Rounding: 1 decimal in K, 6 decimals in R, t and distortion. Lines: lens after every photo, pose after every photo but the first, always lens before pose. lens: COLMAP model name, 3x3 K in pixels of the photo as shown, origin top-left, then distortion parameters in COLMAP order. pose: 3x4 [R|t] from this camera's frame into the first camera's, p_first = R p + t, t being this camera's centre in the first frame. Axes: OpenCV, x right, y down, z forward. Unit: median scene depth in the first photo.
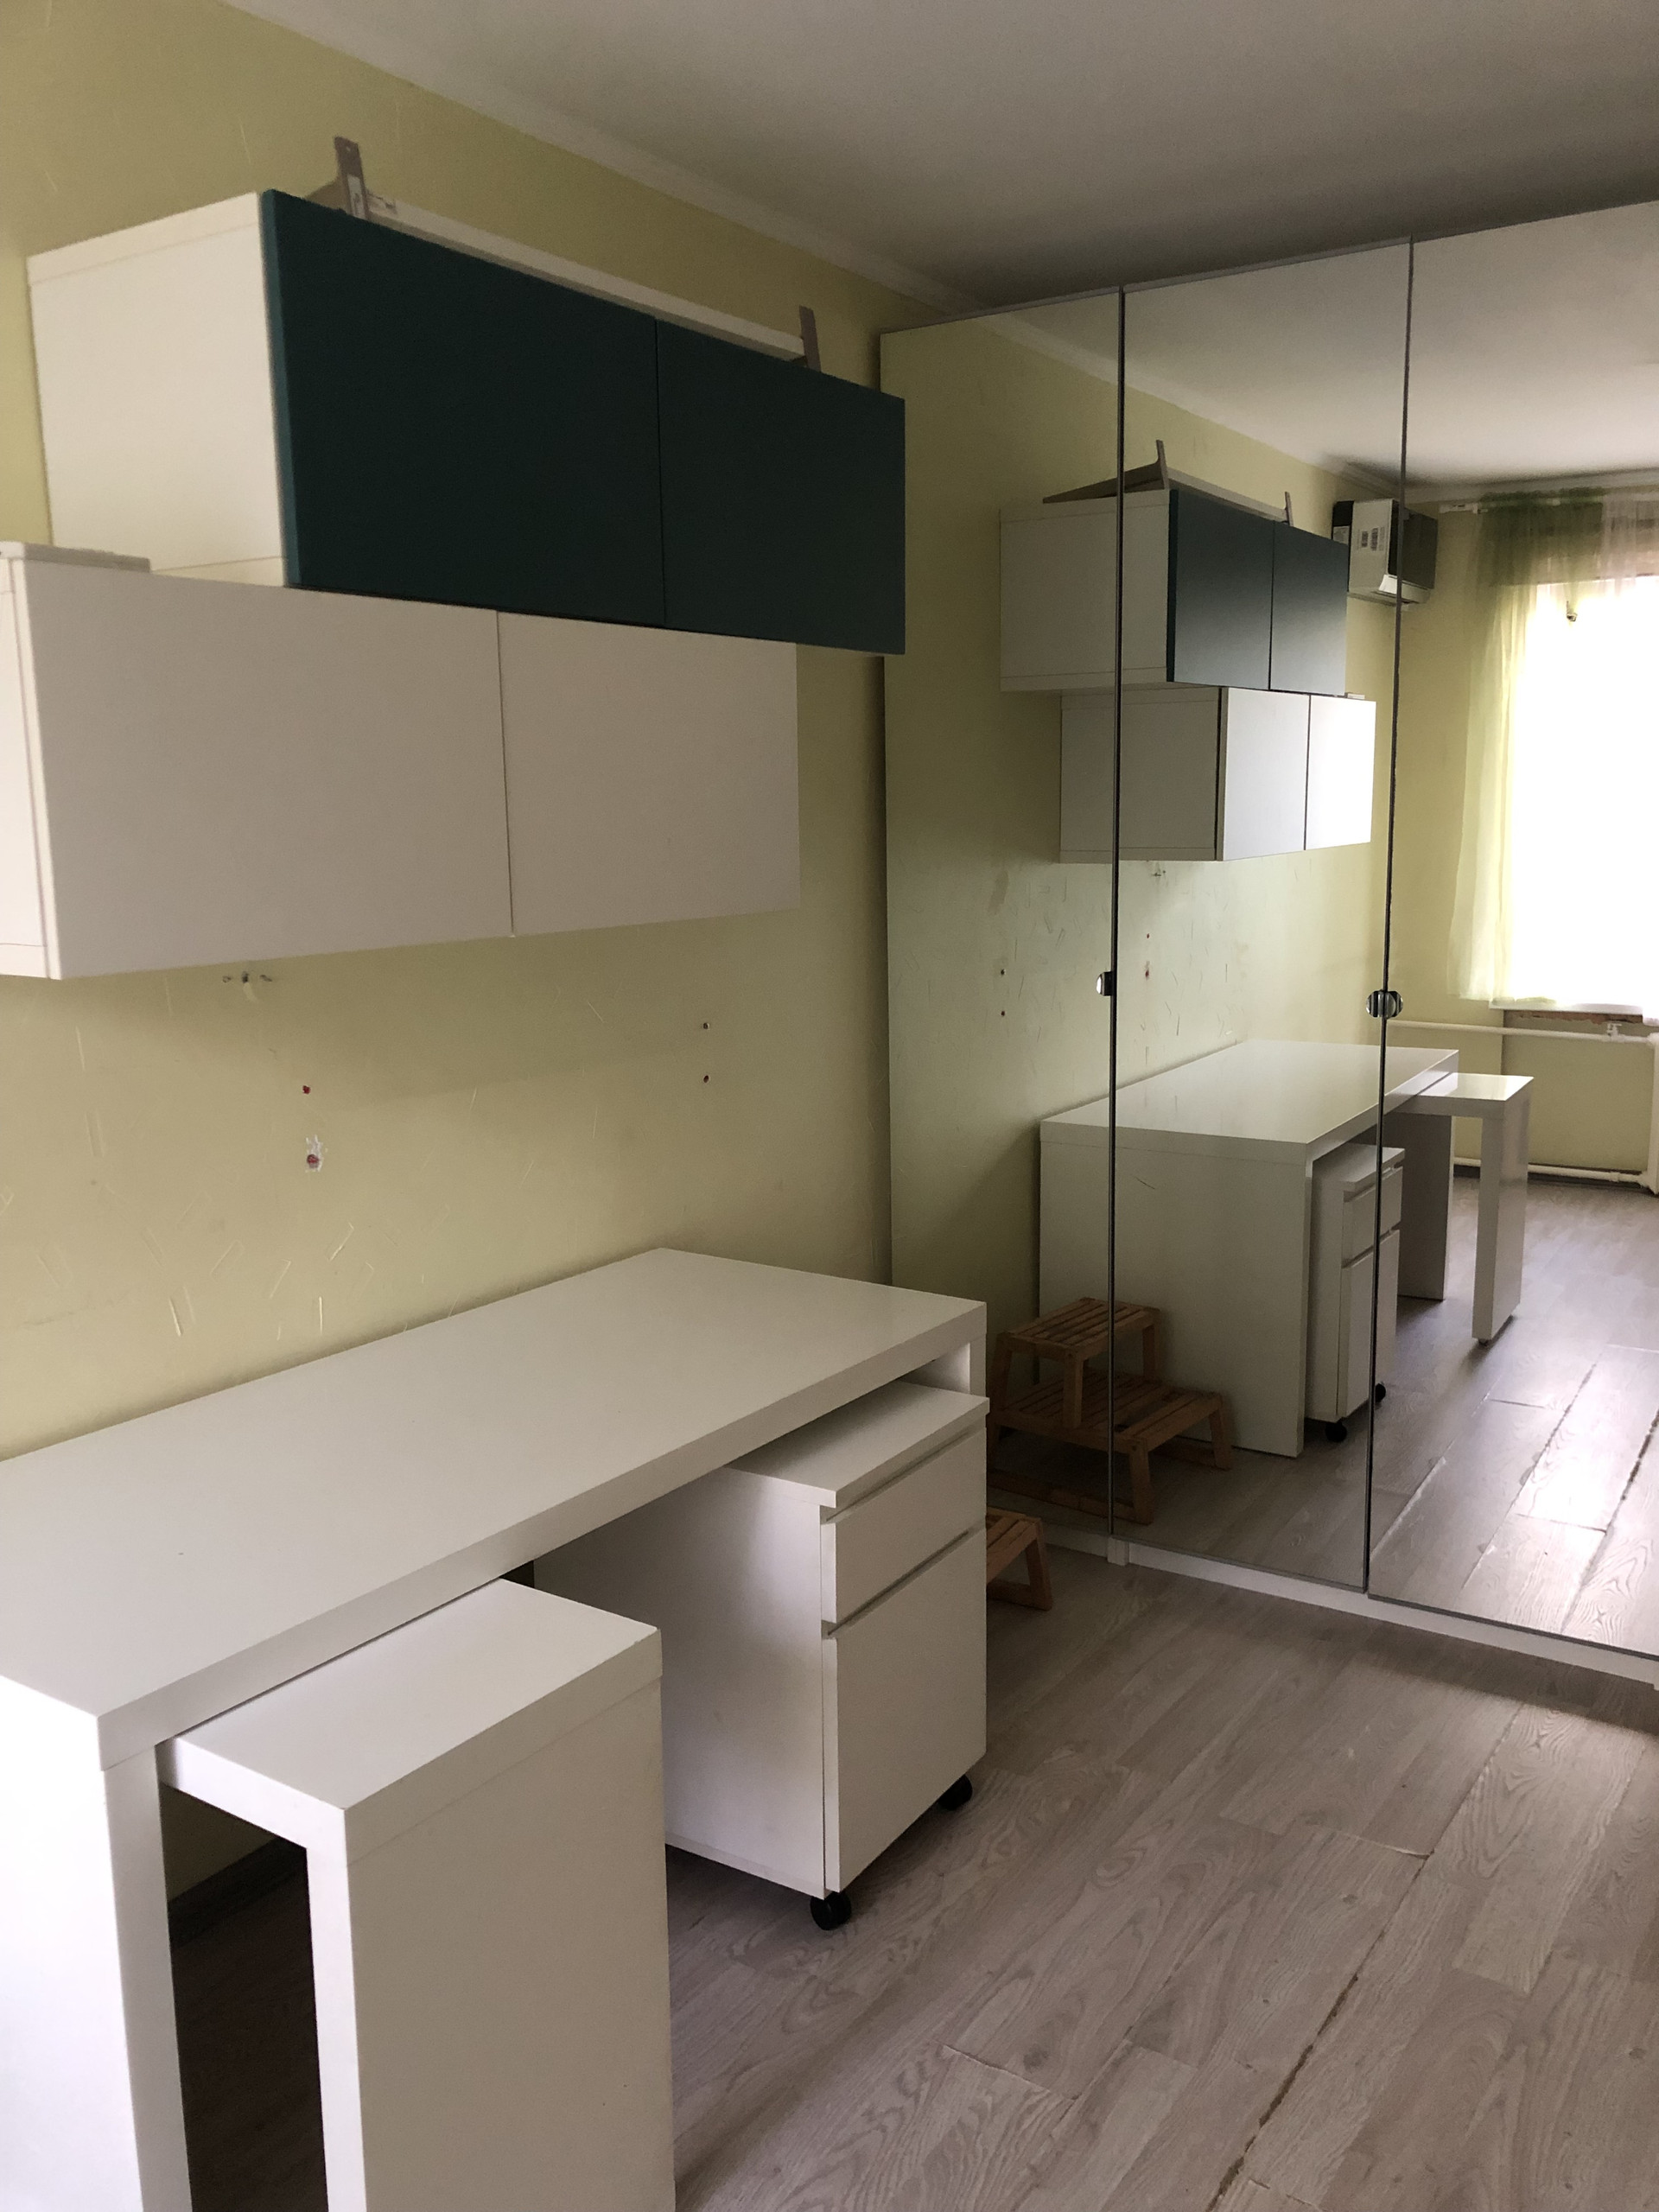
lens RADIAL K [[1812.3, 0, 840.9], [0, 1812.3, 1115.3], [0, 0, 1]] dist [0.004750, -0.005442]
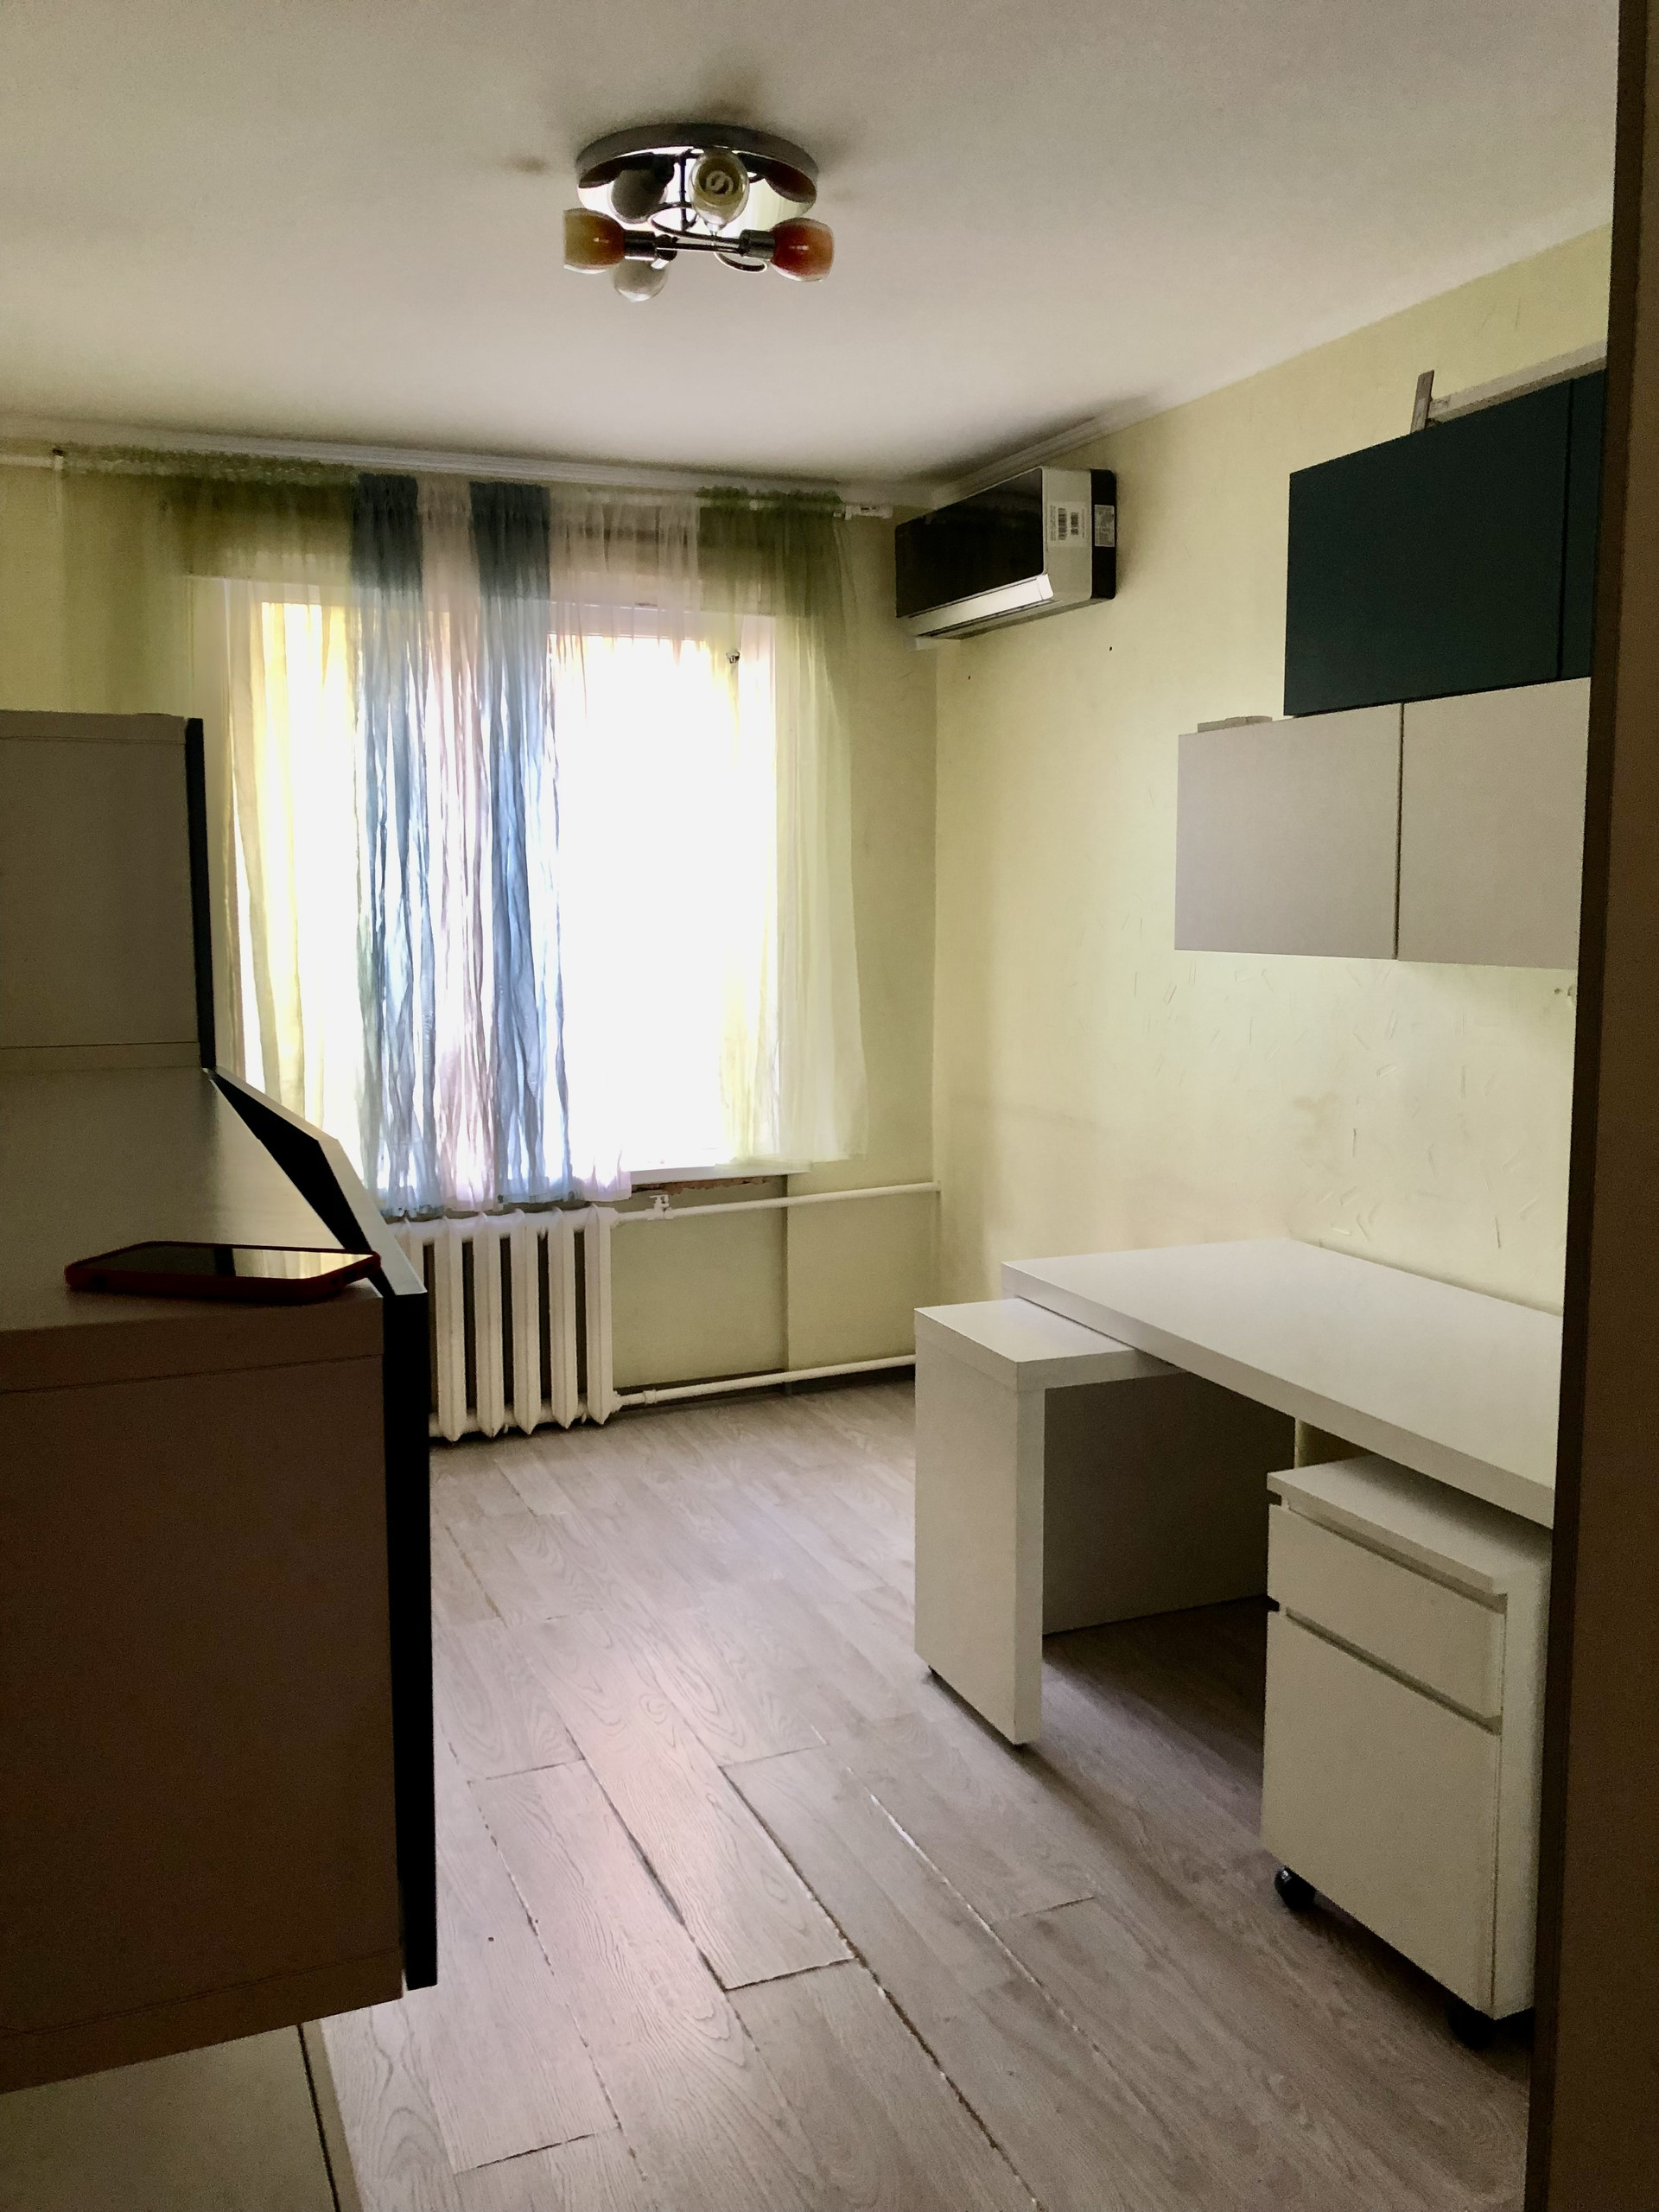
lens RADIAL K [[1812.3, 0, 840.9], [0, 1812.3, 1115.3], [0, 0, 1]] dist [0.004750, -0.005442]
pose [[-0.549883, 0.110642, -0.827881, 1.022982], [-0.137282, 0.965735, 0.220249, -0.207339], [0.823882, 0.234764, -0.515852, 1.292035]]
